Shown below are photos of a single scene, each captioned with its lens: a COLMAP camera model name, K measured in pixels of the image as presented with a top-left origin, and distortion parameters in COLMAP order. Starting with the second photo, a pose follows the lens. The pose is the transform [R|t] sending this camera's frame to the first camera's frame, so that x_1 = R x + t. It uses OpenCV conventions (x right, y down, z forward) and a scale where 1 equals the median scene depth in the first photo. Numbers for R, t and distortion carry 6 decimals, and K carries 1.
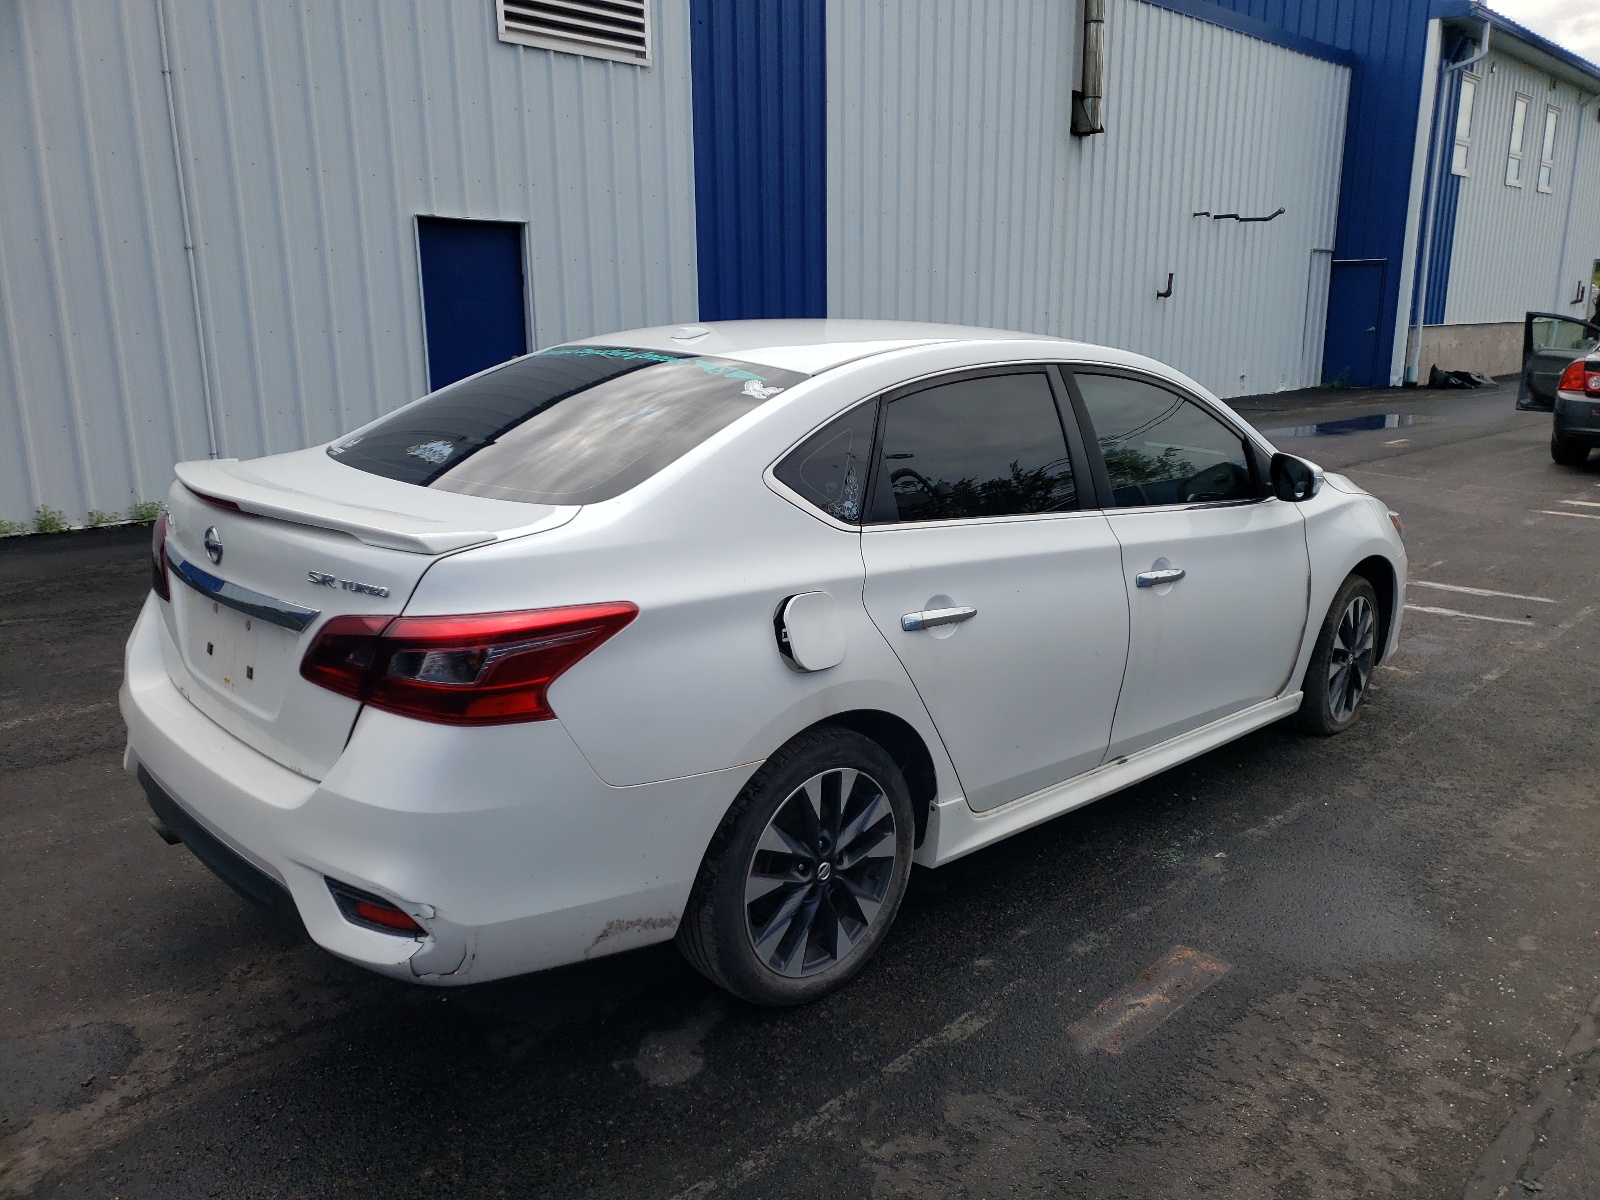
lens RADIAL K [[1247.6, 0, 826.6], [0, 1247.6, 594.5], [0, 0, 1]] dist [0.073986, -0.075876]
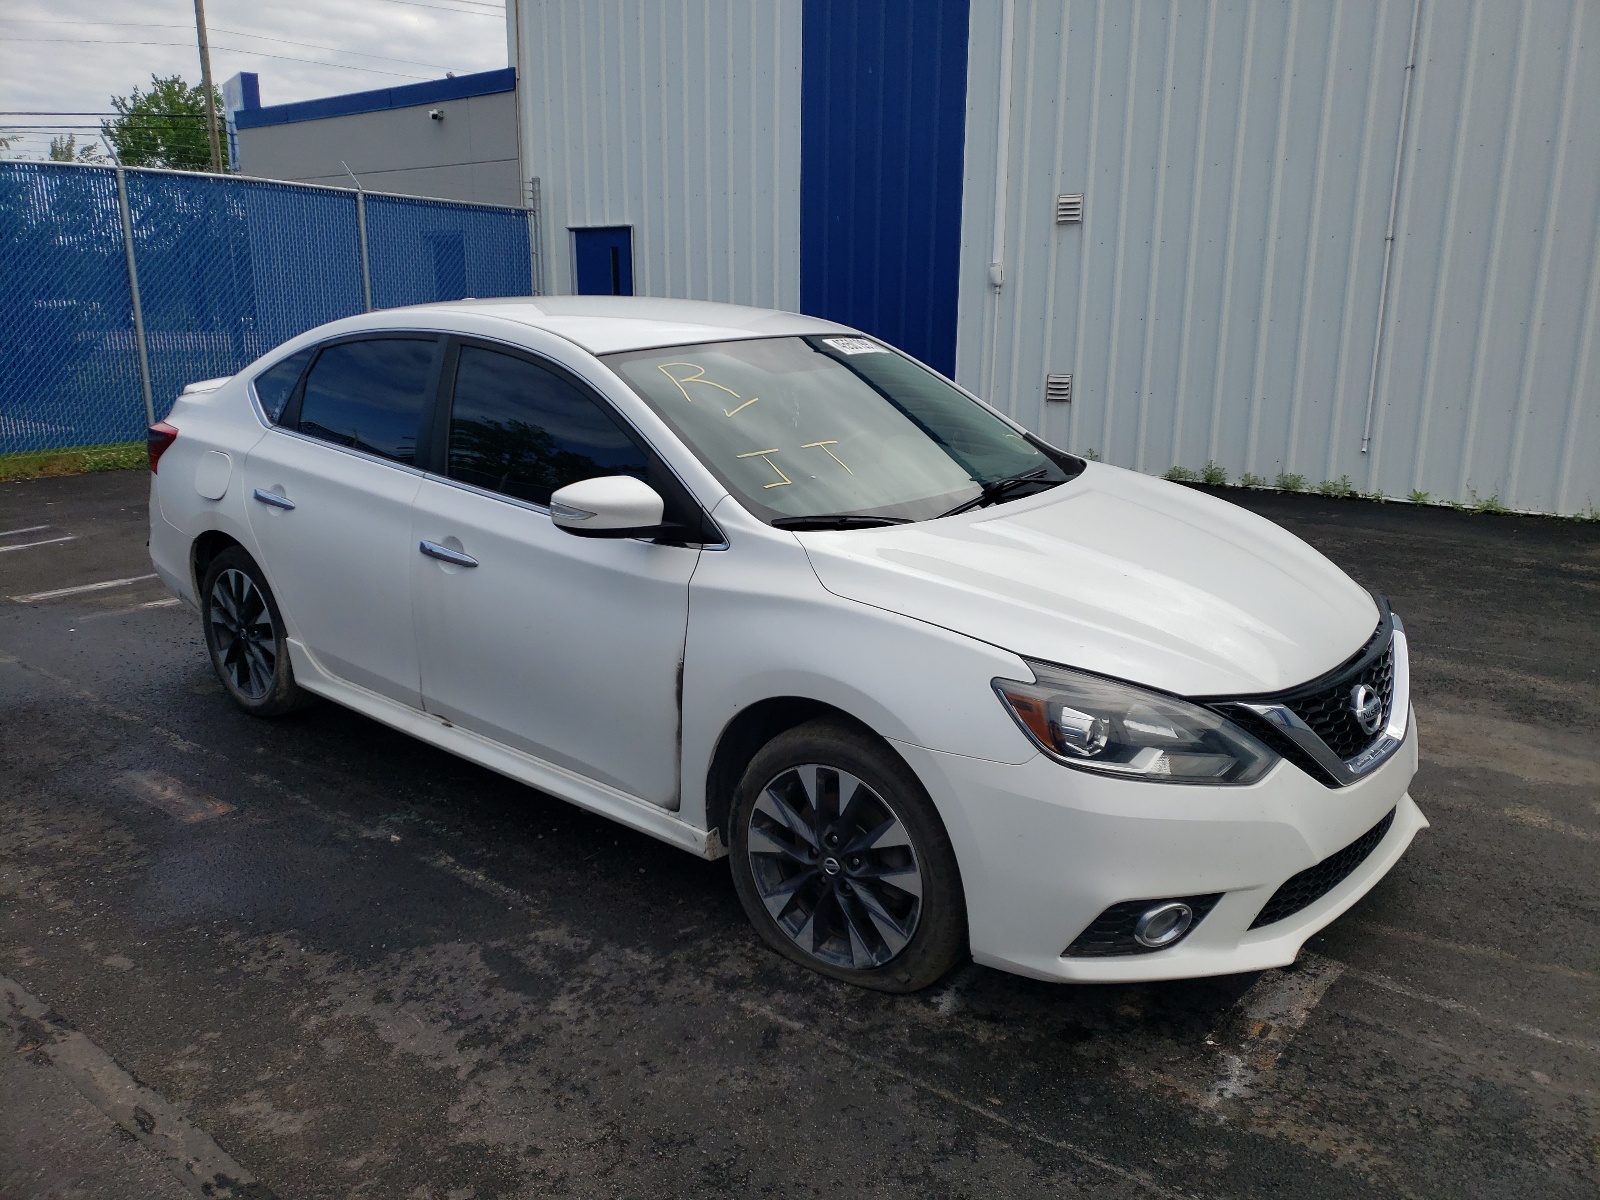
lens RADIAL K [[1247.6, 0, 826.6], [0, 1247.6, 594.5], [0, 0, 1]] dist [0.073986, -0.075876]
pose [[0.091439, 0.231339, -0.968567, 1.196646], [-0.230387, 0.951167, 0.205433, -0.243425], [0.968793, 0.204361, 0.140271, 1.095709]]
